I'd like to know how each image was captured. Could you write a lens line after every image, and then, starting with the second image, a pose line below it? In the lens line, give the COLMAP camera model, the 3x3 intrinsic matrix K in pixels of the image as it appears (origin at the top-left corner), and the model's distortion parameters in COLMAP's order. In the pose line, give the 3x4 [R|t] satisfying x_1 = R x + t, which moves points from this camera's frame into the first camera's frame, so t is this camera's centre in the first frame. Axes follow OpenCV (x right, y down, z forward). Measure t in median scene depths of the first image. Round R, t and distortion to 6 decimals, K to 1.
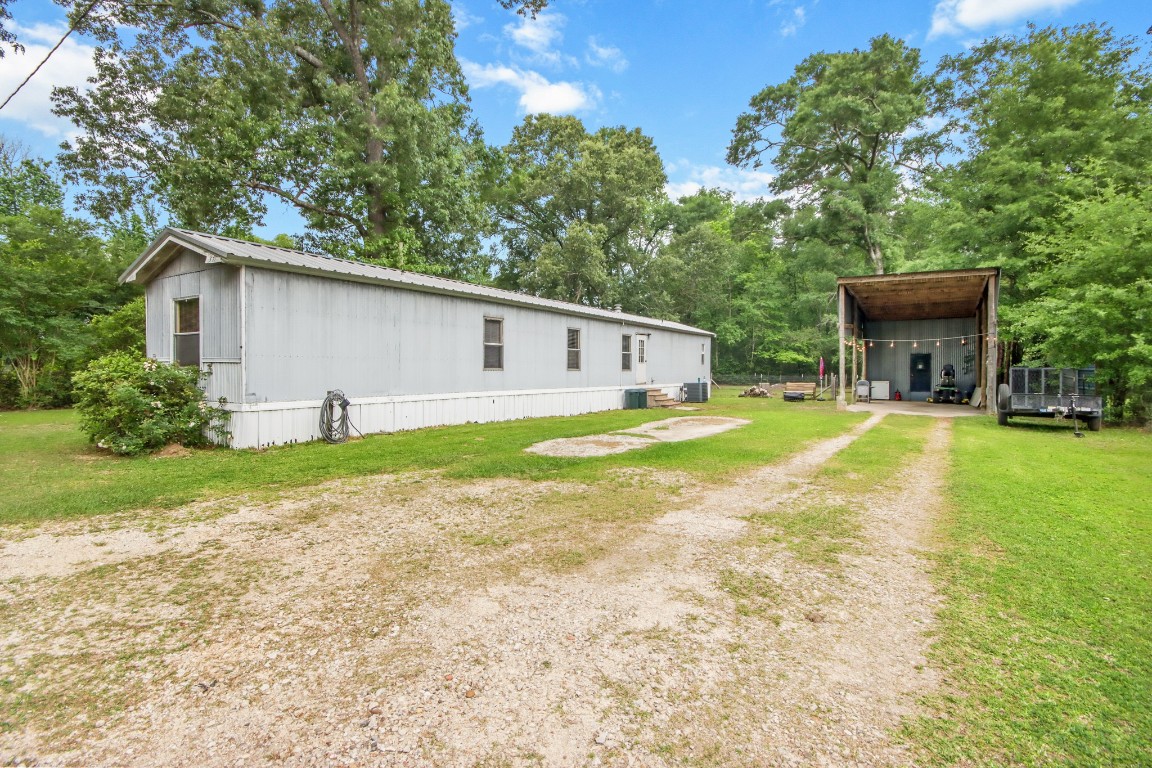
lens RADIAL K [[536.9, 0, 575.0], [0, 536.9, 370.1], [0, 0, 1]] dist [-0.001914, -0.005857]
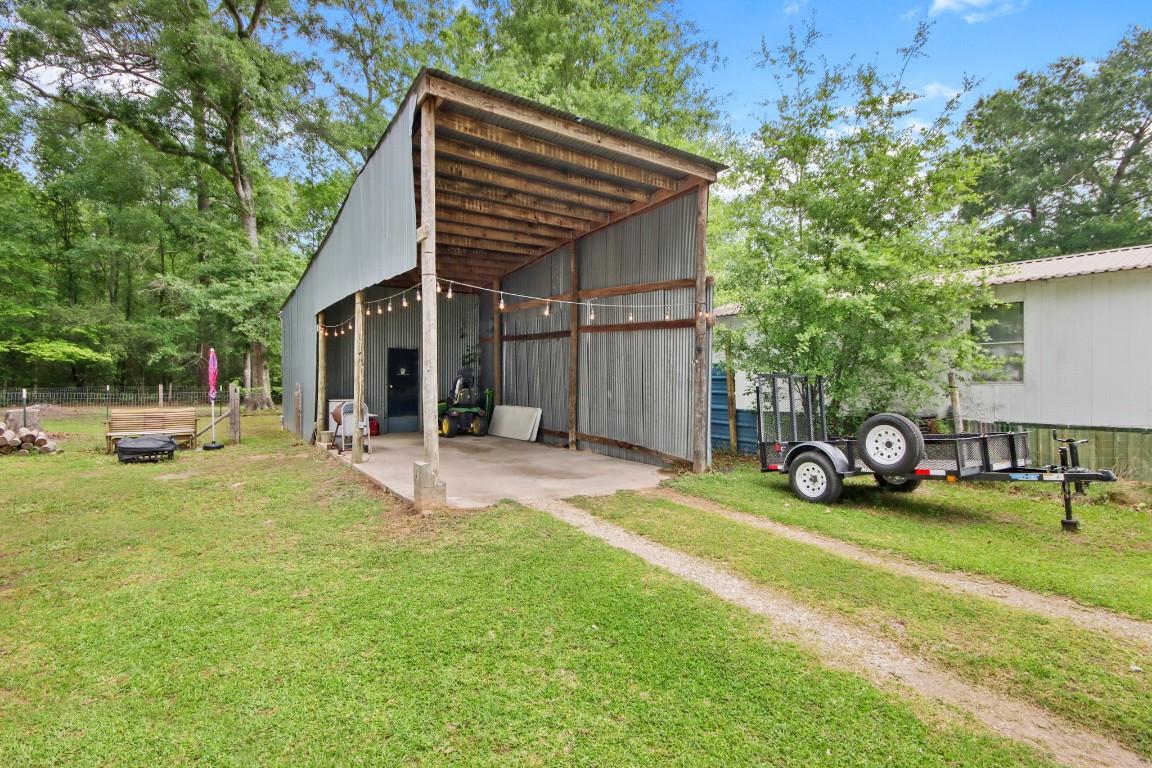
lens RADIAL K [[536.9, 0, 575.0], [0, 536.9, 370.1], [0, 0, 1]] dist [-0.001914, -0.005857]
pose [[0.369289, 0.004426, 0.929304, 0.140203], [-0.000437, 0.999989, -0.004589, -0.004756], [-0.929315, 0.001289, 0.369287, 0.491363]]
